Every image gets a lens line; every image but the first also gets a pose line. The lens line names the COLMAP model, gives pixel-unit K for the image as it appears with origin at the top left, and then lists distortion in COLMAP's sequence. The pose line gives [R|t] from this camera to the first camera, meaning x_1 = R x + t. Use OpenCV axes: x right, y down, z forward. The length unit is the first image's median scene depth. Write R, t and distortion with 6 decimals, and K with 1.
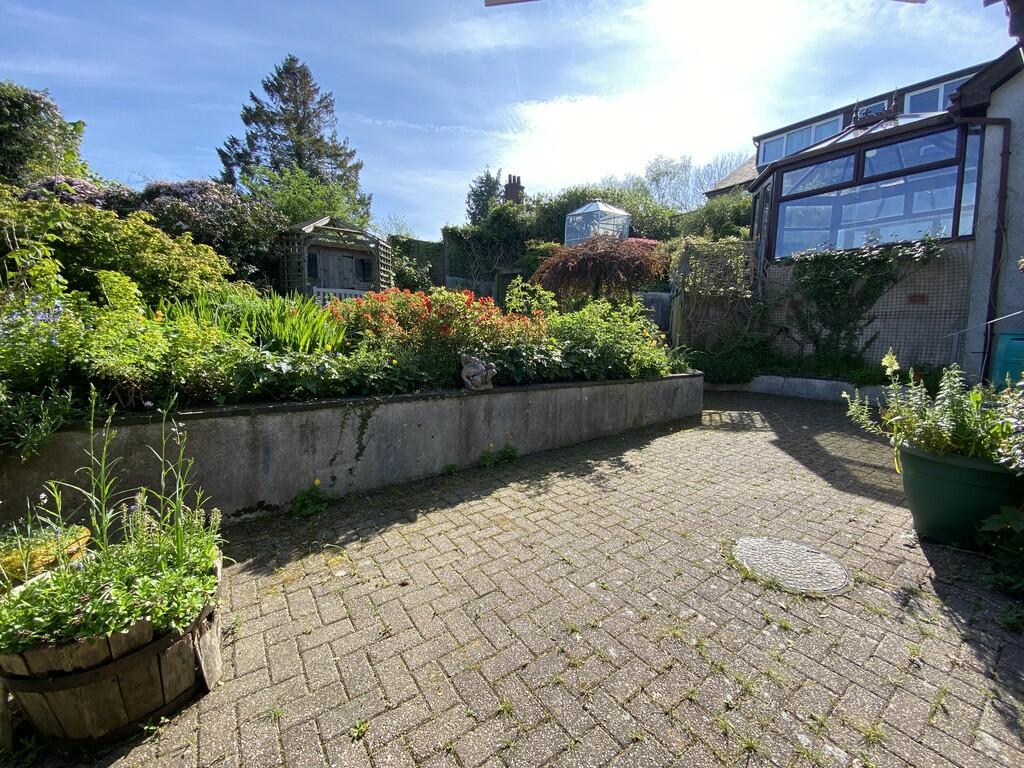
lens RADIAL K [[415.9, 0, 516.9], [0, 415.9, 383.7], [0, 0, 1]] dist [0.011073, -0.015960]
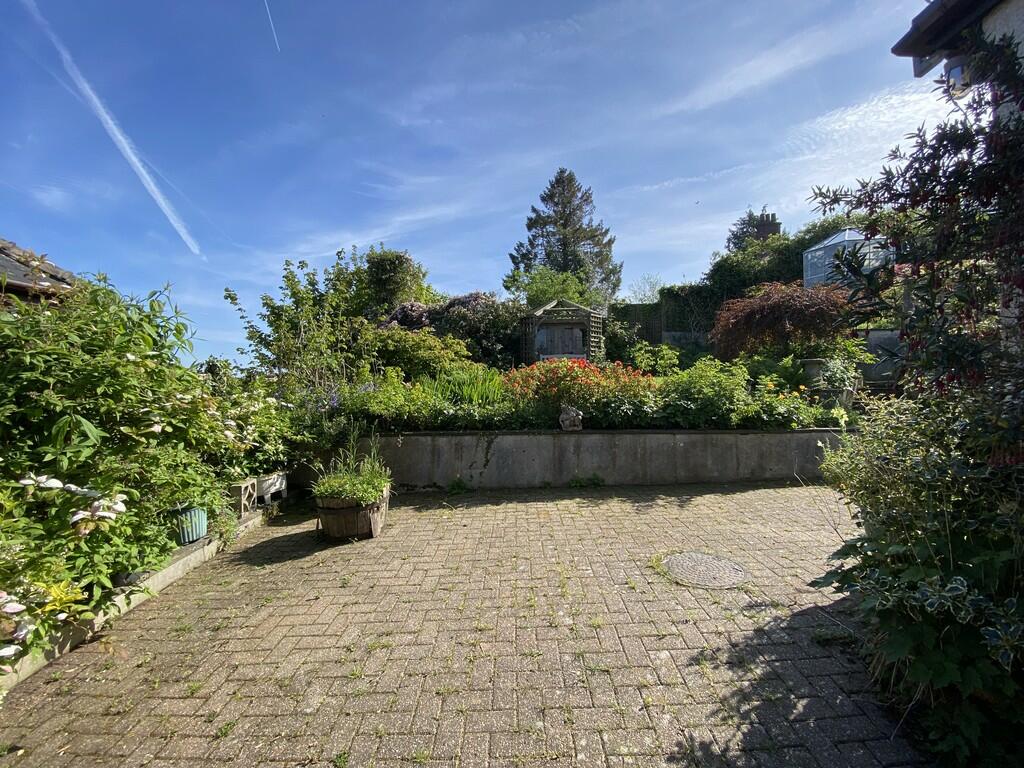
lens RADIAL K [[415.9, 0, 508.9], [0, 415.9, 387.0], [0, 0, 1]] dist [0.011073, -0.015960]
pose [[0.803122, -0.023857, -0.595337, 0.501980], [-0.046252, 0.993687, -0.102214, 0.018329], [0.594017, 0.109626, 0.796948, -0.224817]]
